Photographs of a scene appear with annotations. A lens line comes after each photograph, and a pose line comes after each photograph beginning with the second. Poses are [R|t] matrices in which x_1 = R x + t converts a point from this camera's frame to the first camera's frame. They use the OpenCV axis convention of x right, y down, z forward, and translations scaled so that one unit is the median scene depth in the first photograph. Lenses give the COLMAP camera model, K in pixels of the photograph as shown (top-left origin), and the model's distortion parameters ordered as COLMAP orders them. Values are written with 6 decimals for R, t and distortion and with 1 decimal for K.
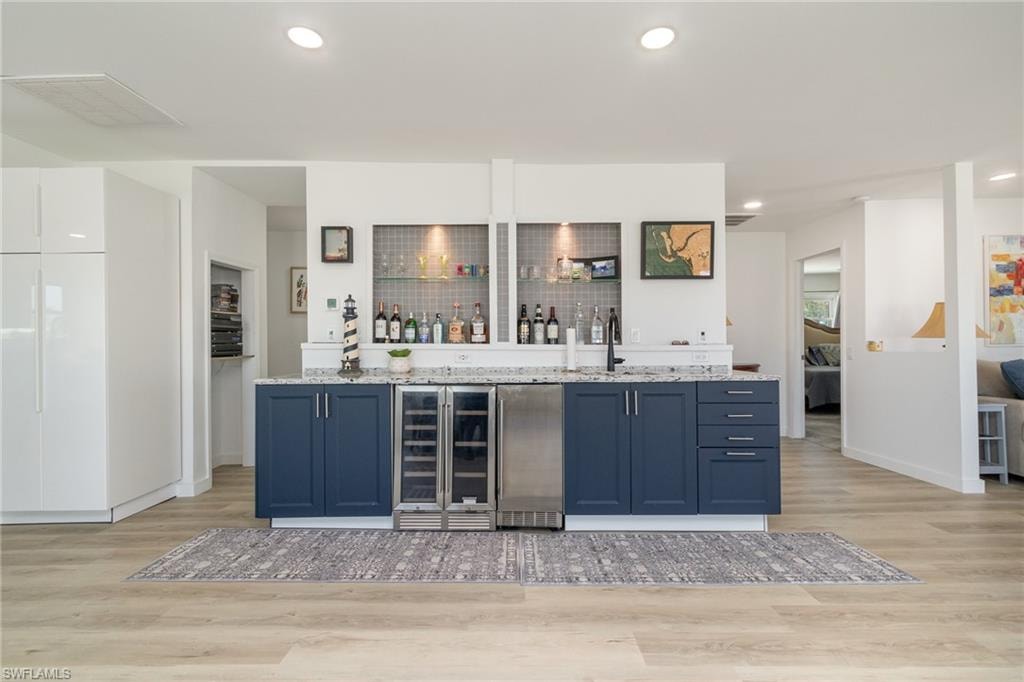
lens RADIAL K [[464.4, 0, 512.0], [0, 464.4, 341.0], [0, 0, 1]] dist [0.000440, -0.000032]
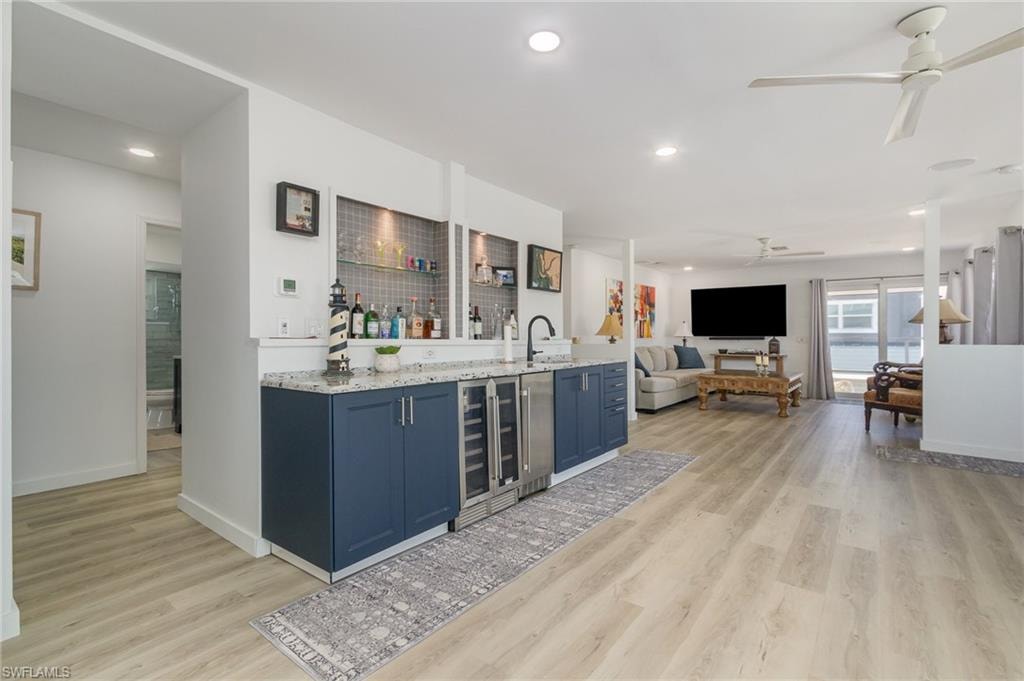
lens RADIAL K [[467.4, 0, 512.0], [0, 467.4, 340.5], [0, 0, 1]] dist [0.000304, -0.000126]
pose [[0.612531, -0.003281, 0.790440, -0.792053], [-0.003467, 0.999971, 0.006837, 0.001066], [-0.790439, -0.006928, 0.612502, 0.257636]]
